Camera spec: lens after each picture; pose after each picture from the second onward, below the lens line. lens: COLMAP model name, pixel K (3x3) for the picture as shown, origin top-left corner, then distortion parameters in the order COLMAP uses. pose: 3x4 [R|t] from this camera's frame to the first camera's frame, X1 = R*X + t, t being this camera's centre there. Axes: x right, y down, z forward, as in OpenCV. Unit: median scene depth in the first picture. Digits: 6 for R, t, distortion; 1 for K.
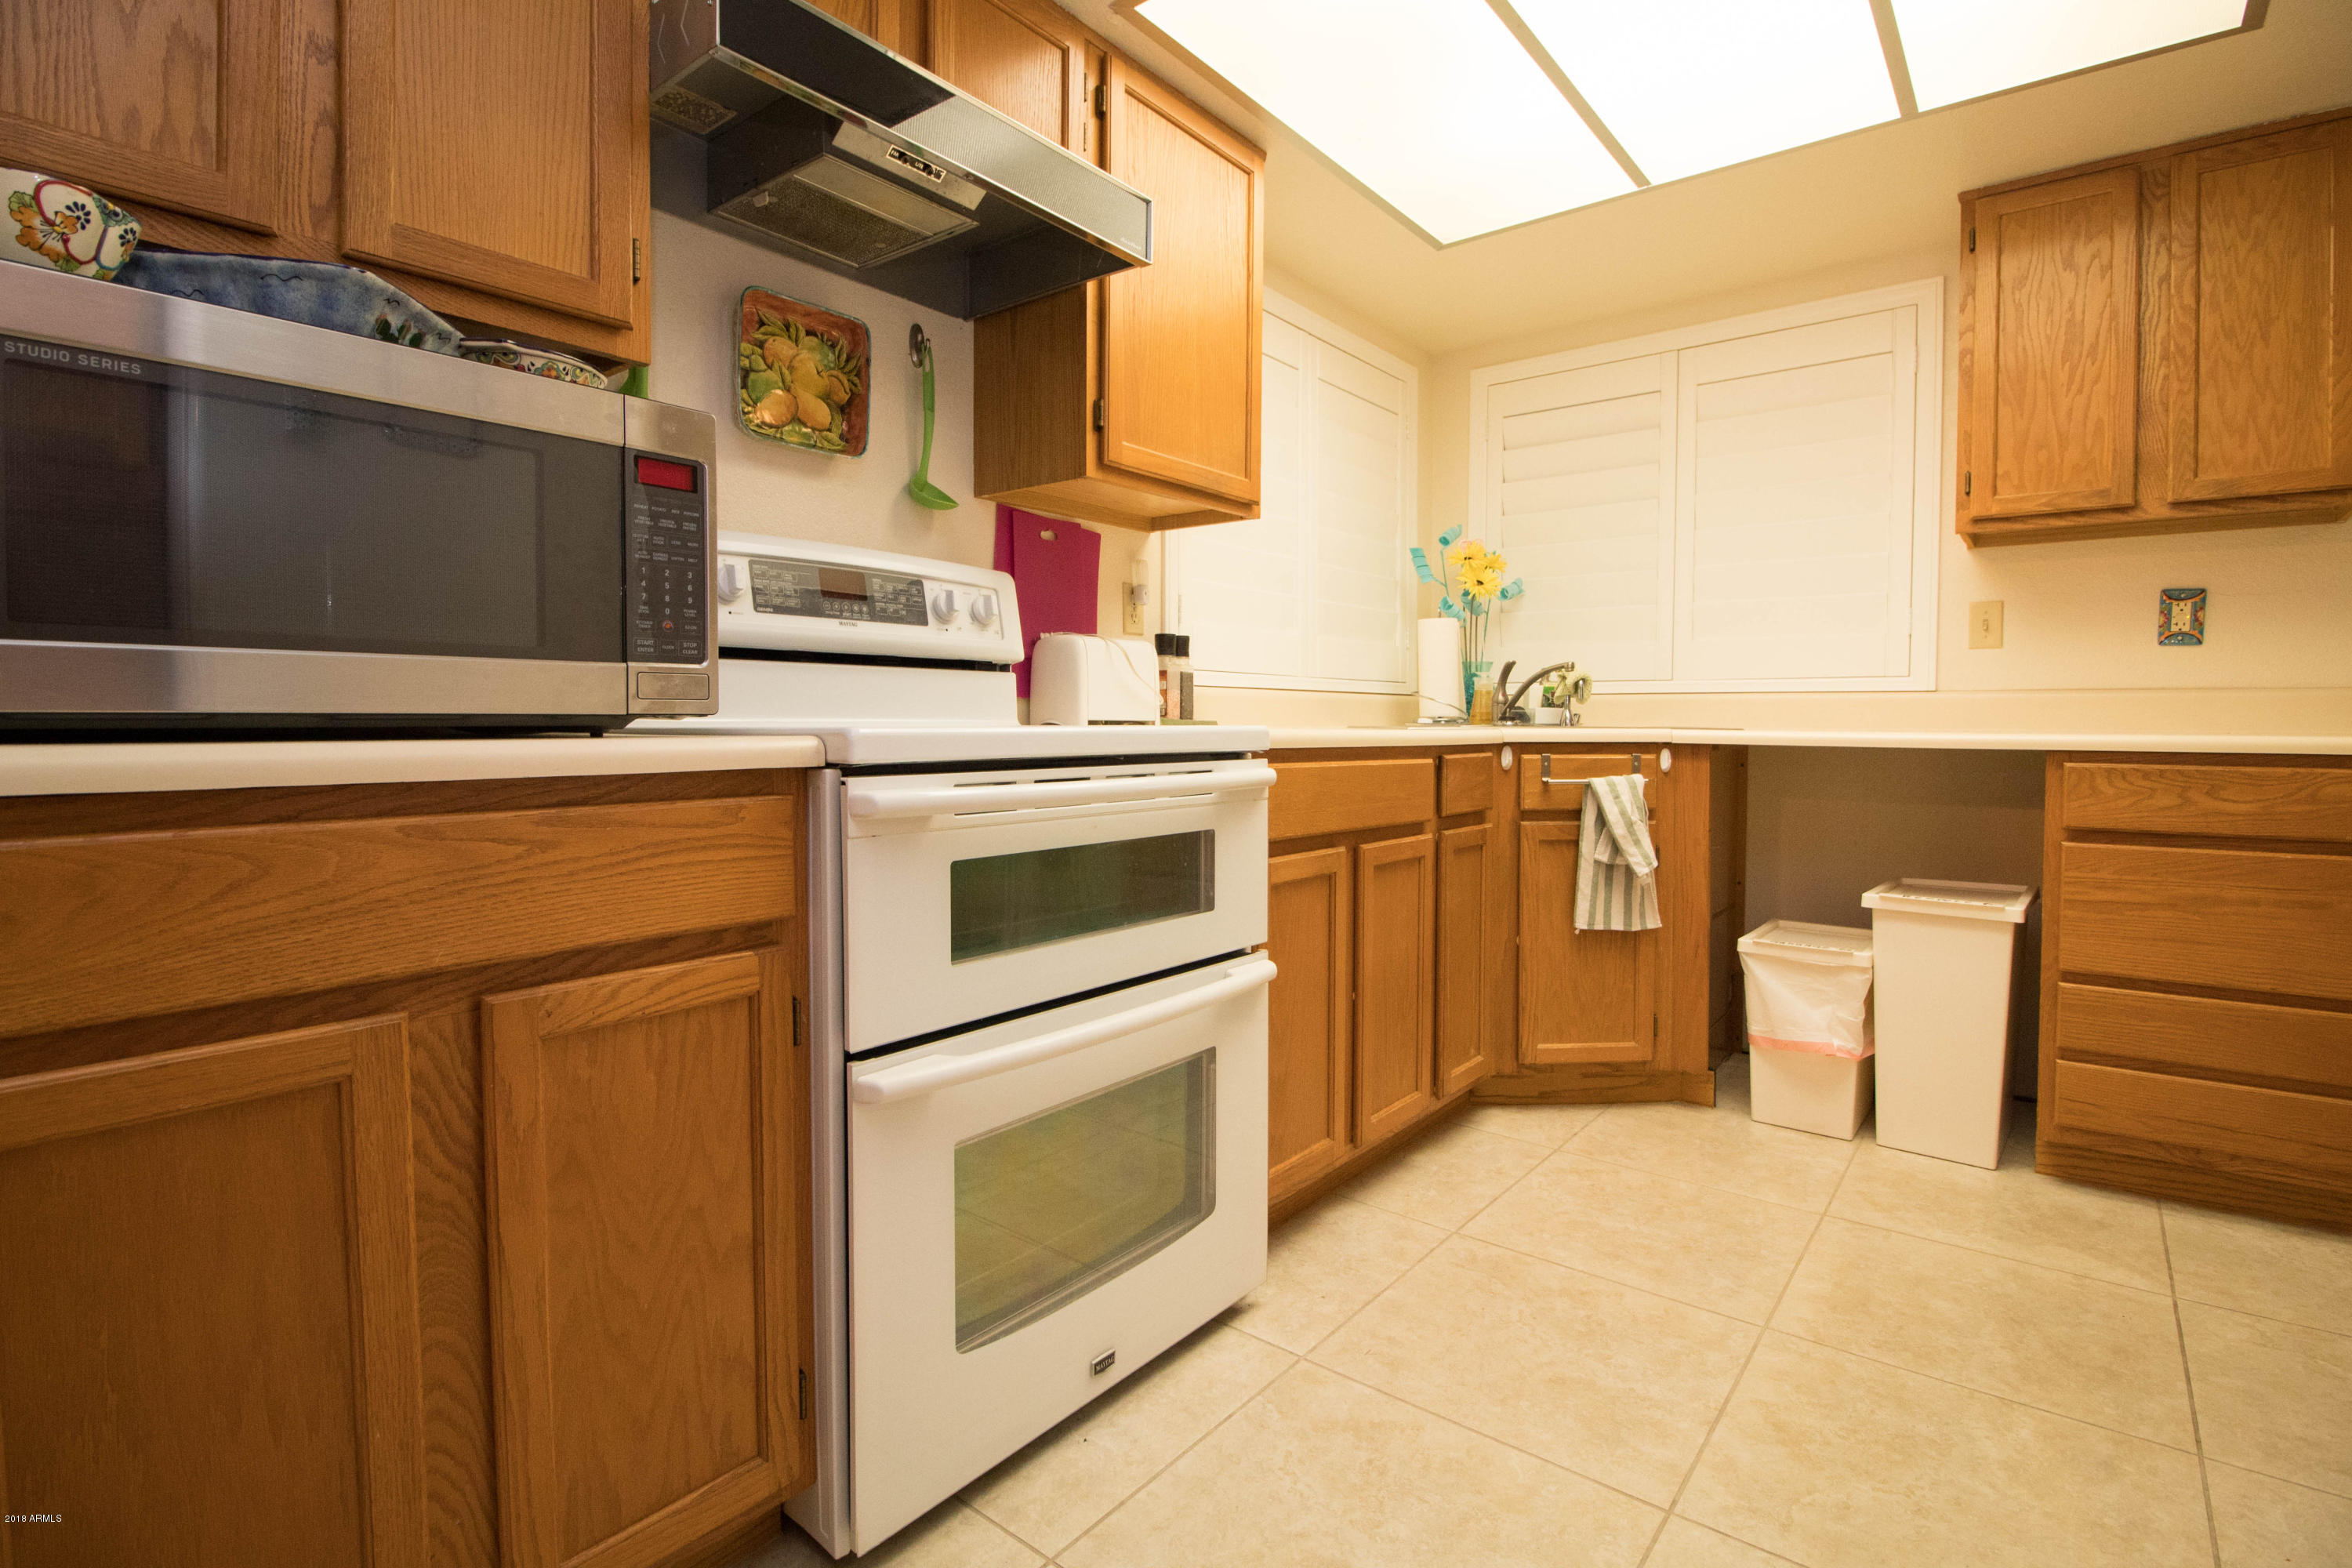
lens RADIAL K [[1112.8, 0, 1184.8], [0, 1112.8, 754.3], [0, 0, 1]] dist [-0.000194, -0.001335]
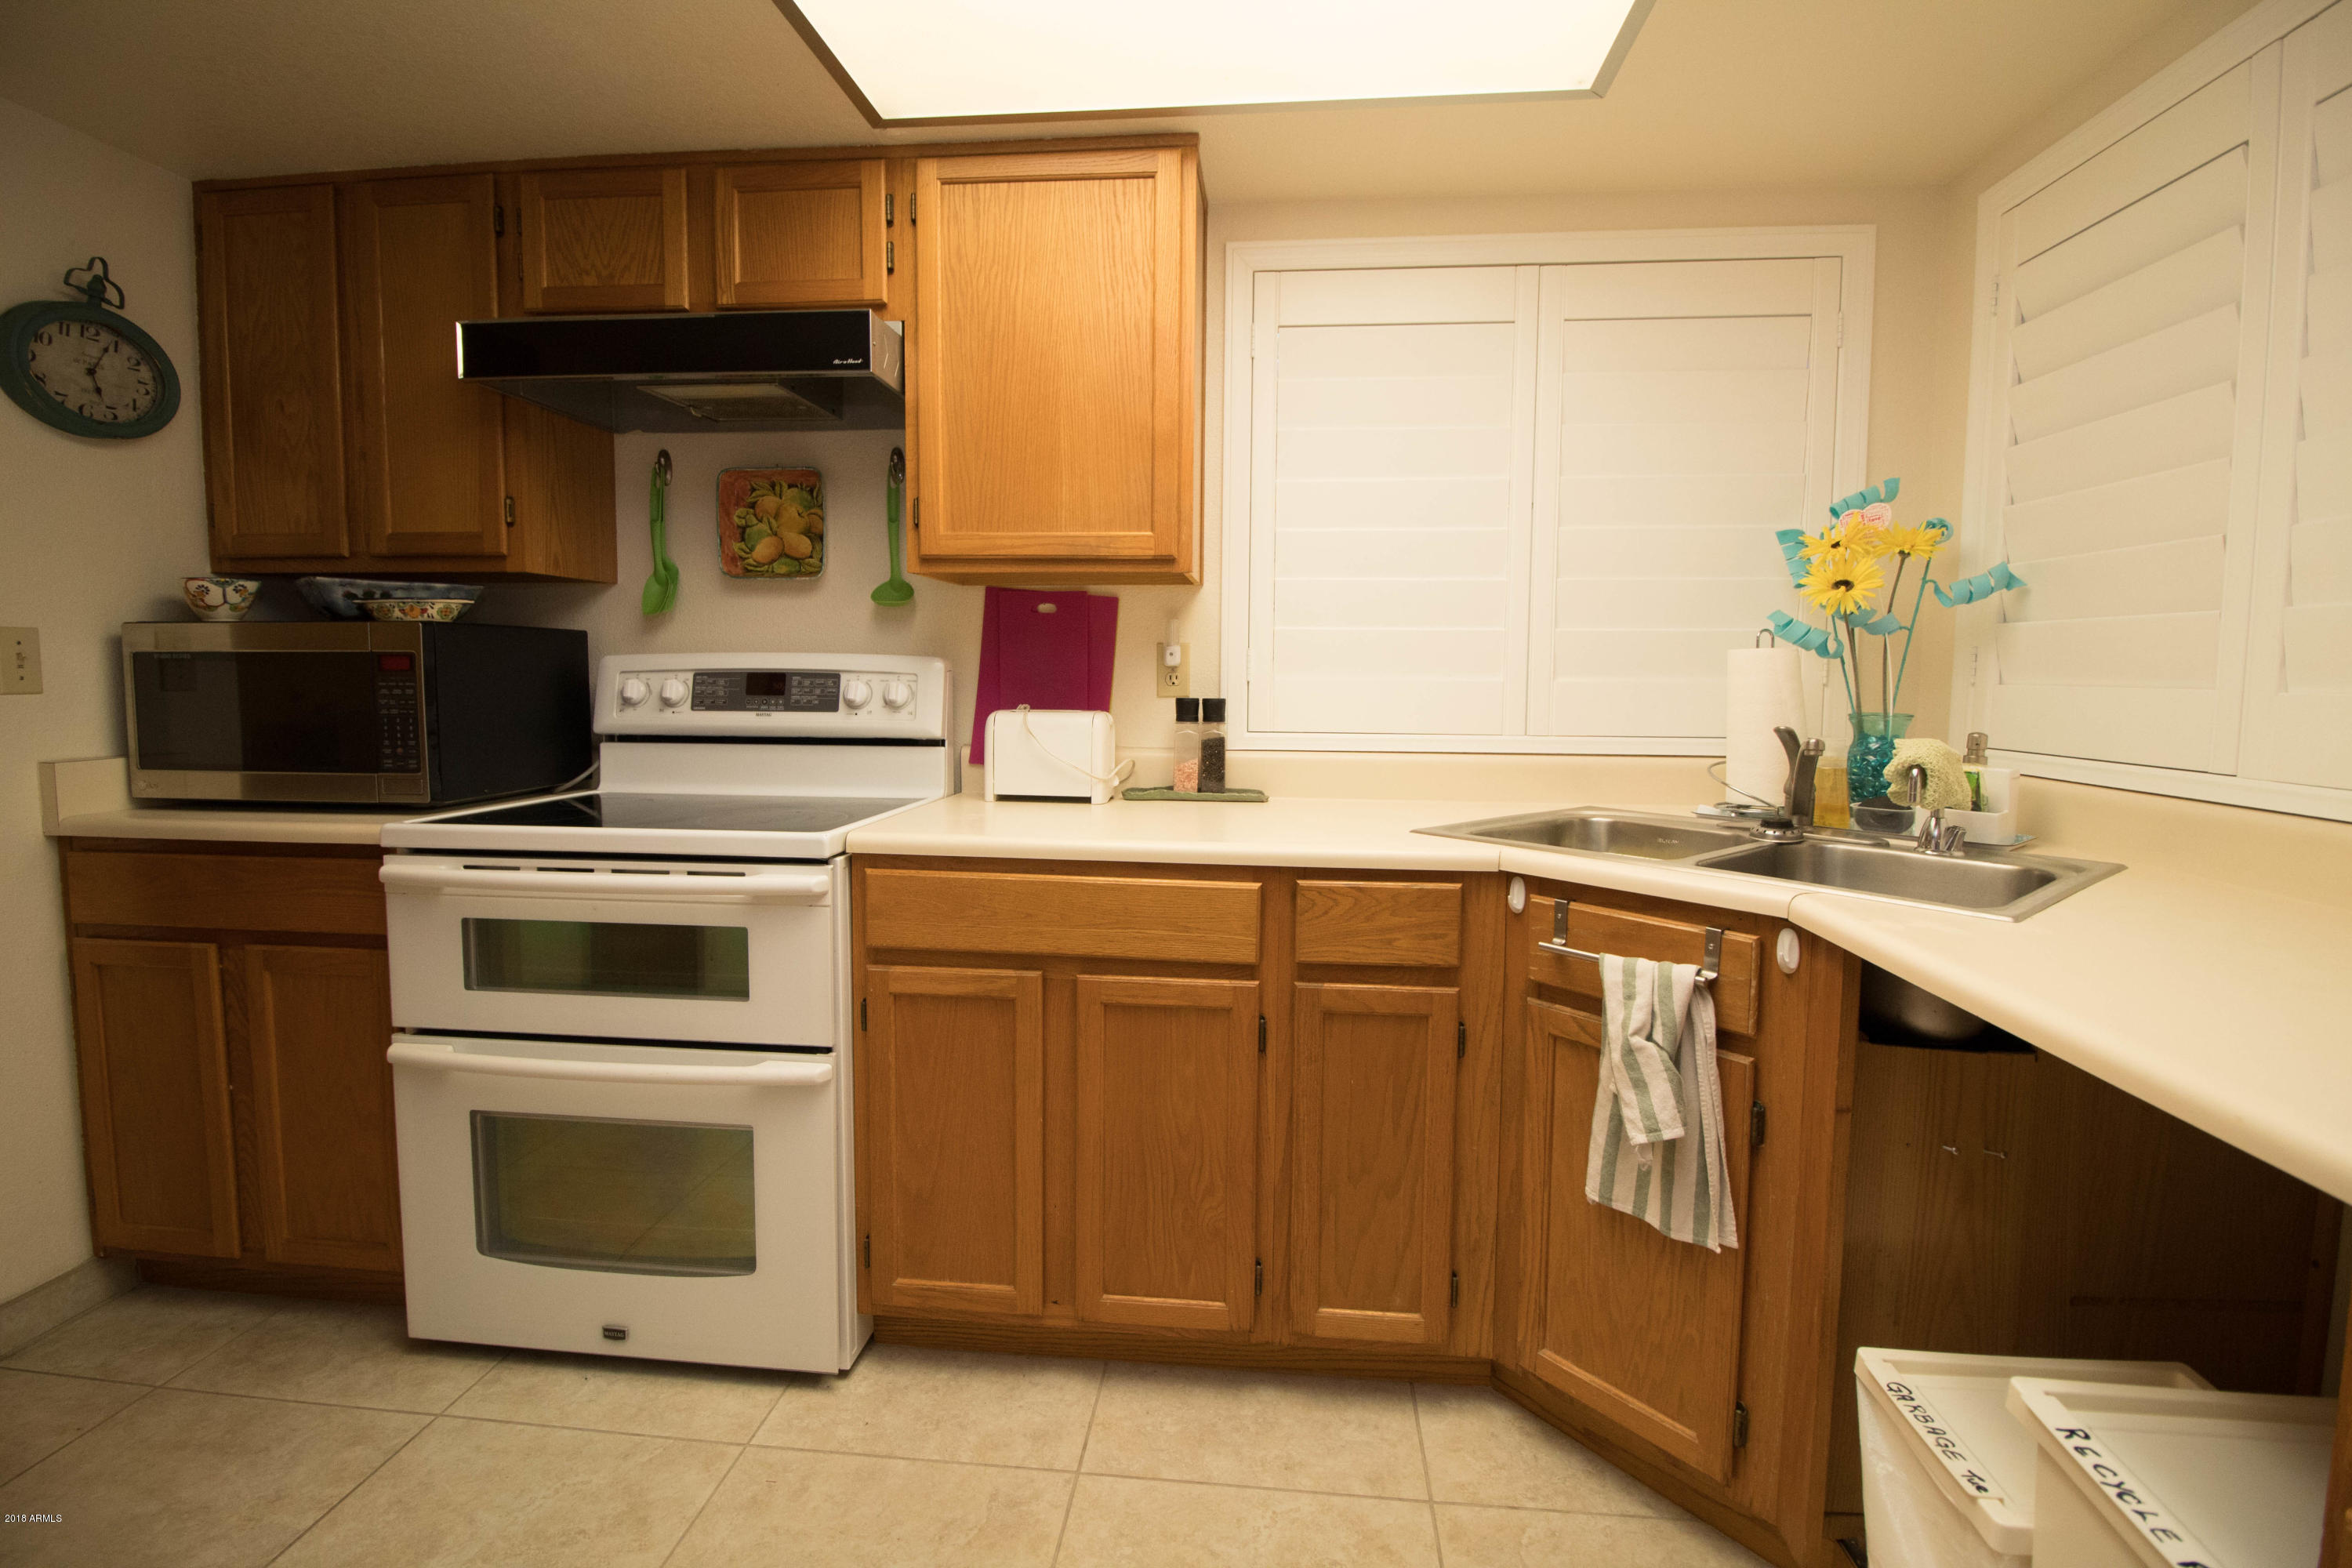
lens RADIAL K [[1112.8, 0, 1184.8], [0, 1112.8, 754.3], [0, 0, 1]] dist [-0.000194, -0.001335]
pose [[0.541767, 0.062321, -0.838215, 1.009389], [-0.030705, 0.998049, 0.054359, -0.150654], [0.839968, -0.003713, 0.542624, 0.679638]]
